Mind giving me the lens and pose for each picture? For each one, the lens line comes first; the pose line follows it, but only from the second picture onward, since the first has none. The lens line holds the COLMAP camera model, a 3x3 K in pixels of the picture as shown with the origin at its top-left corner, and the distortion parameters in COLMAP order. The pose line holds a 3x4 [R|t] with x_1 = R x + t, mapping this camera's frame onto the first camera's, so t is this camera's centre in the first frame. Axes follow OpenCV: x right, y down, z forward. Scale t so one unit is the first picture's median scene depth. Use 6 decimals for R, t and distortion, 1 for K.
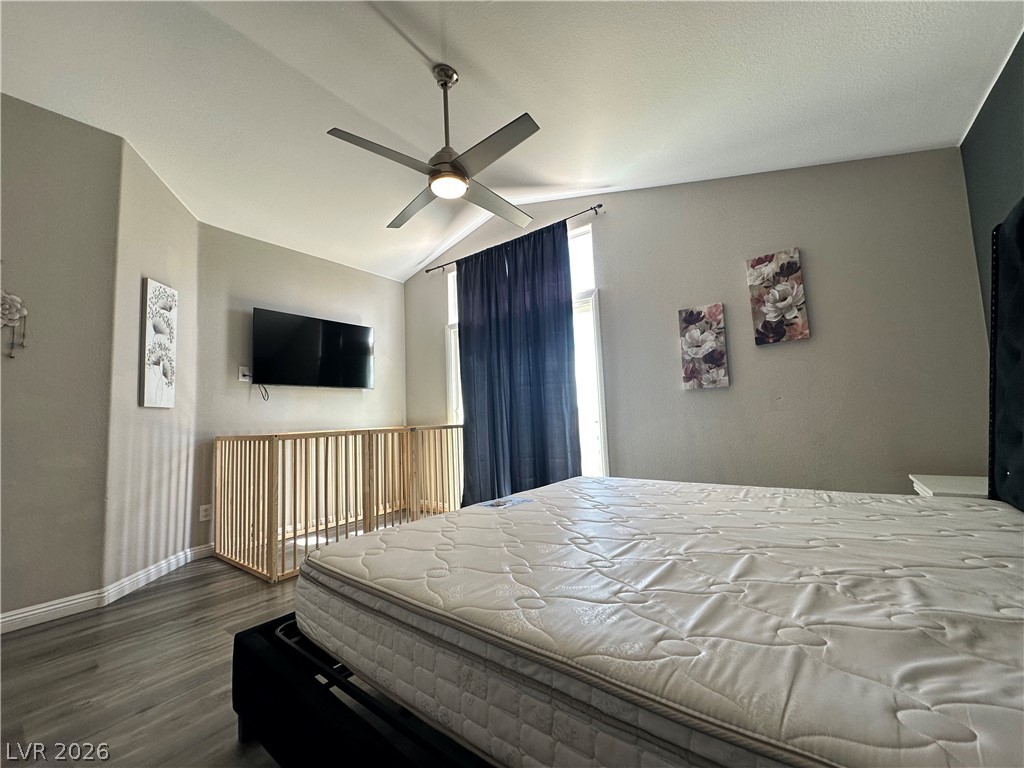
lens RADIAL K [[410.1, 0, 509.4], [0, 410.1, 383.2], [0, 0, 1]] dist [-0.002398, 0.000299]
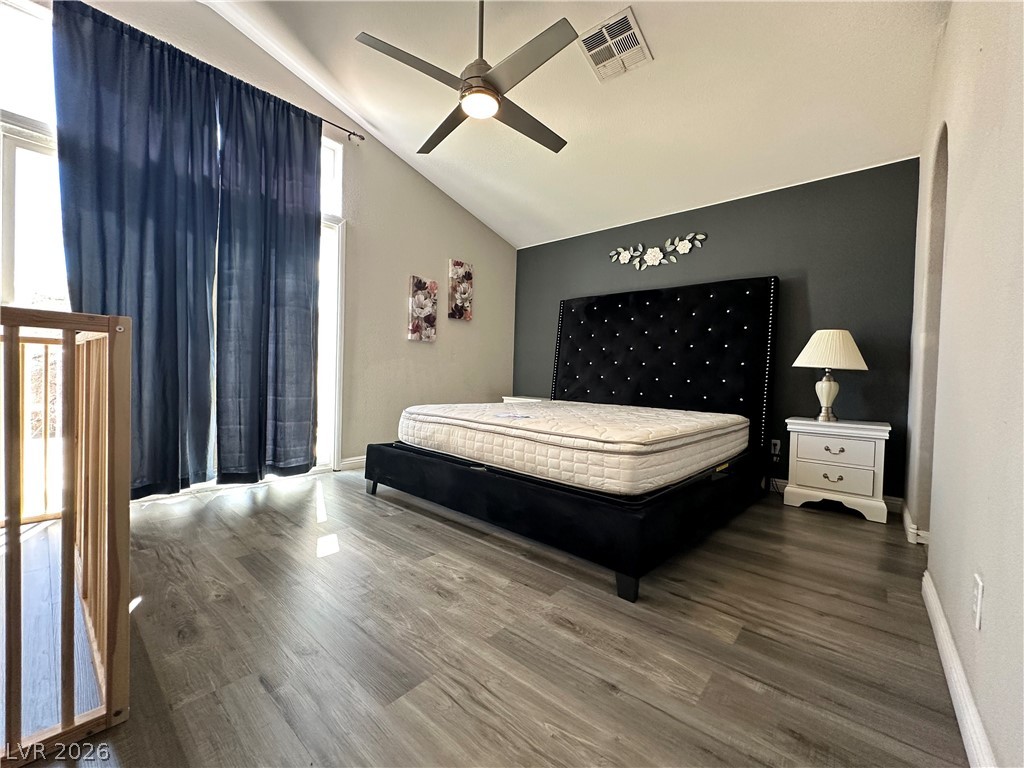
lens RADIAL K [[410.1, 0, 509.6], [0, 410.1, 385.5], [0, 0, 1]] dist [-0.002398, 0.000299]
pose [[0.069901, 0.016802, 0.997412, -0.841887], [-0.126292, 0.991962, -0.007859, 0.132728], [-0.989527, -0.125416, 0.071461, 0.602974]]
